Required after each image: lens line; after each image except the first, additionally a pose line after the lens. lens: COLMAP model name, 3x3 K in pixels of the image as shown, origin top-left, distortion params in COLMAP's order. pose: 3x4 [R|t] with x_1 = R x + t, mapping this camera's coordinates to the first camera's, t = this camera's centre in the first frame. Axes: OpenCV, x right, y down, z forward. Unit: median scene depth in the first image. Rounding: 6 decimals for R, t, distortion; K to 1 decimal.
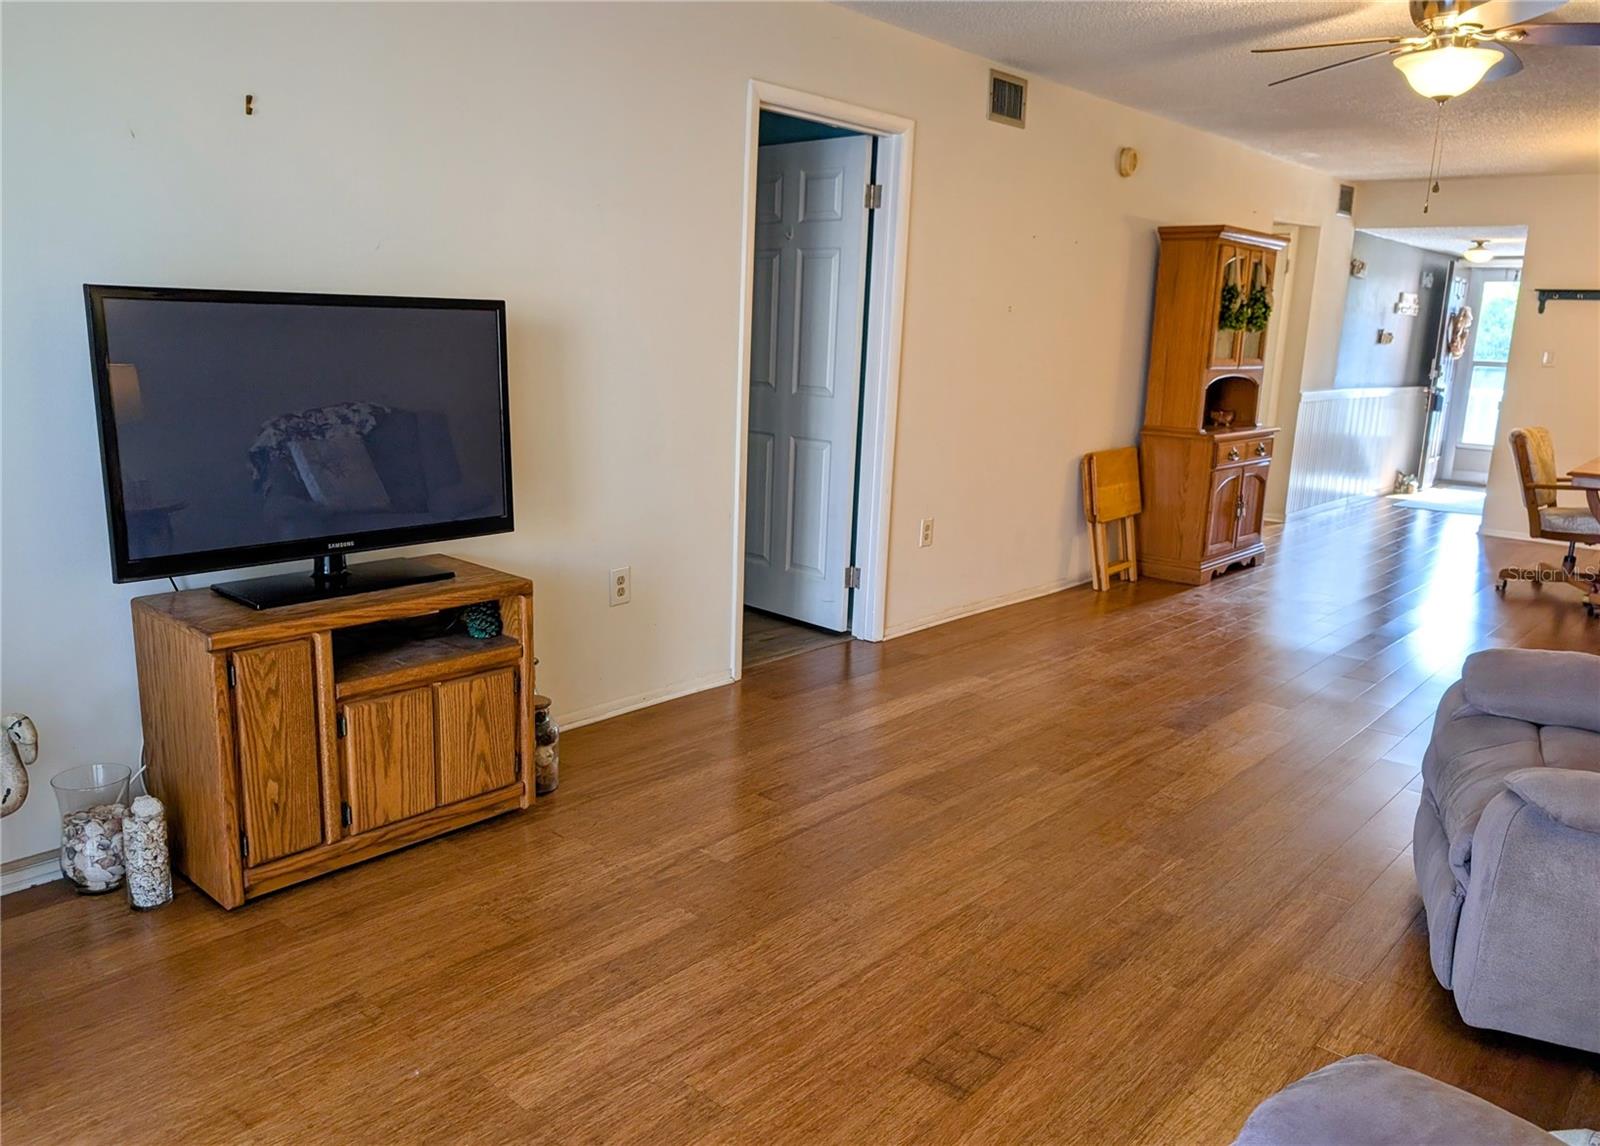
lens RADIAL K [[1158.9, 0, 769.3], [0, 1158.9, 576.8], [0, 0, 1]] dist [0.005950, 0.000781]
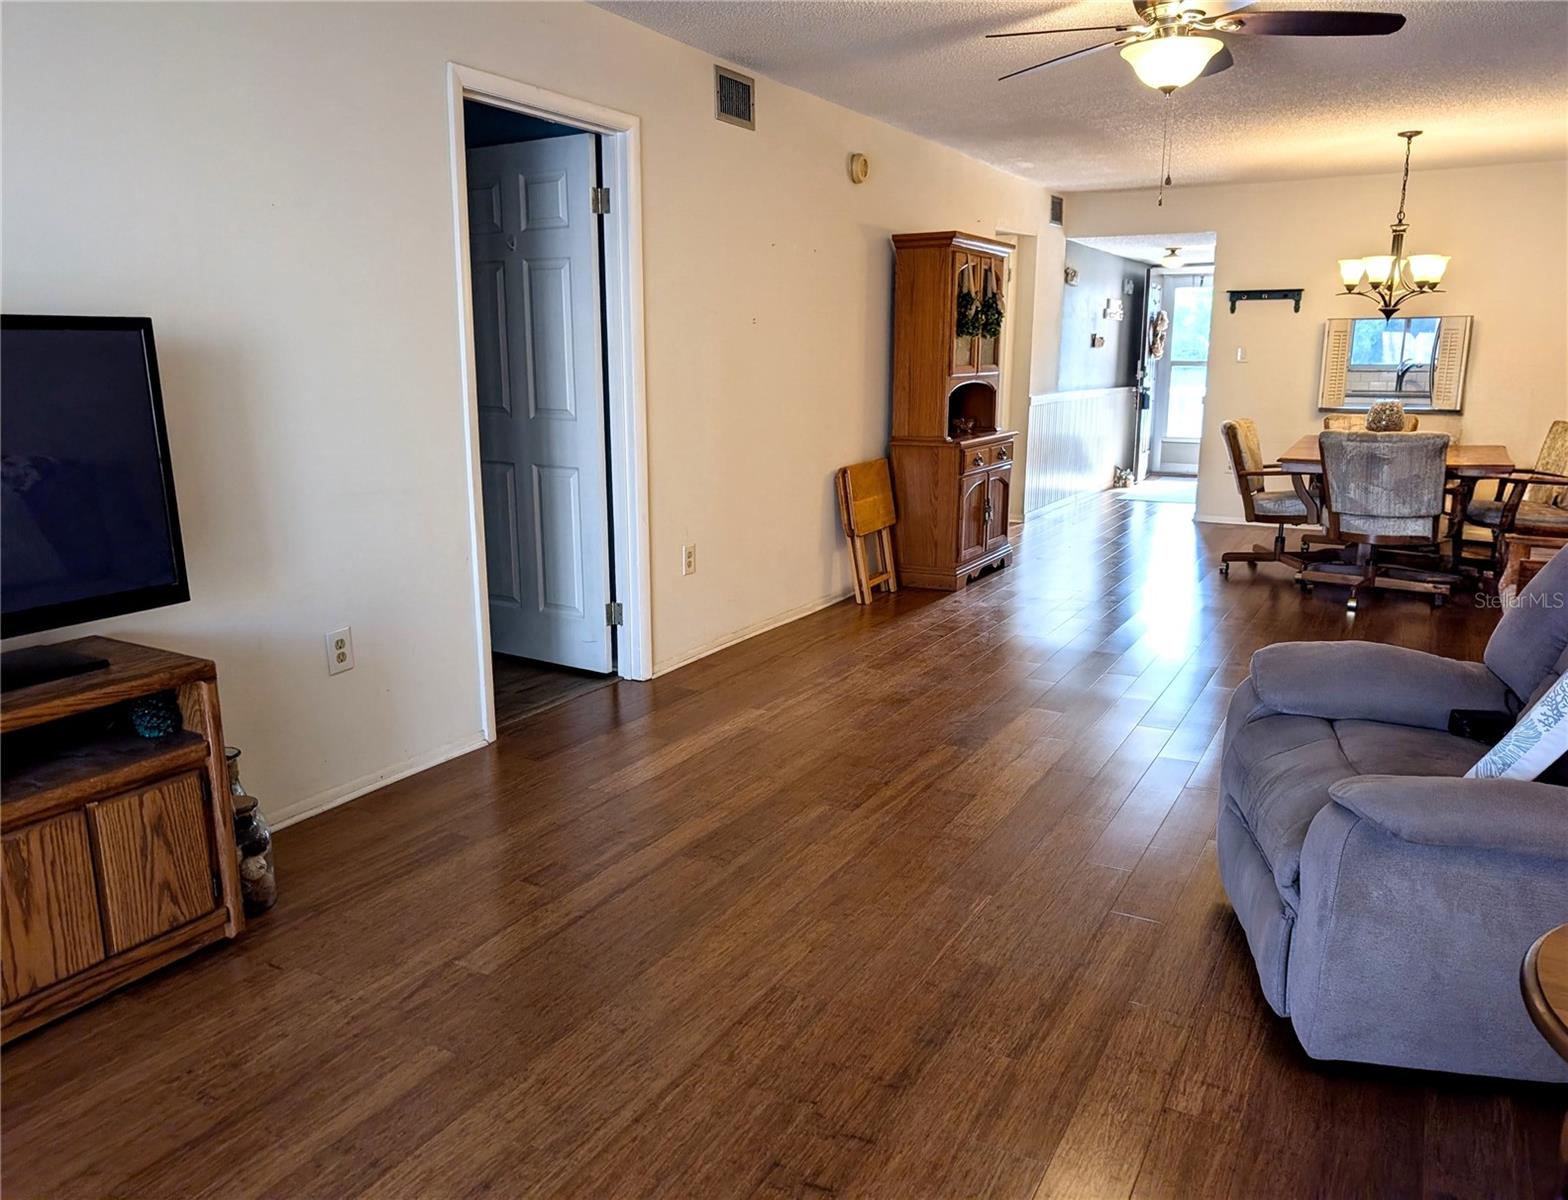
lens RADIAL K [[1133.4, 0, 758.3], [0, 1133.4, 602.9], [0, 0, 1]] dist [0.054998, -0.078403]
pose [[0.977333, -0.079199, 0.196335, 0.012145], [0.078403, 0.996851, 0.011838, -0.015414], [-0.196654, 0.003824, 0.980465, 0.128740]]
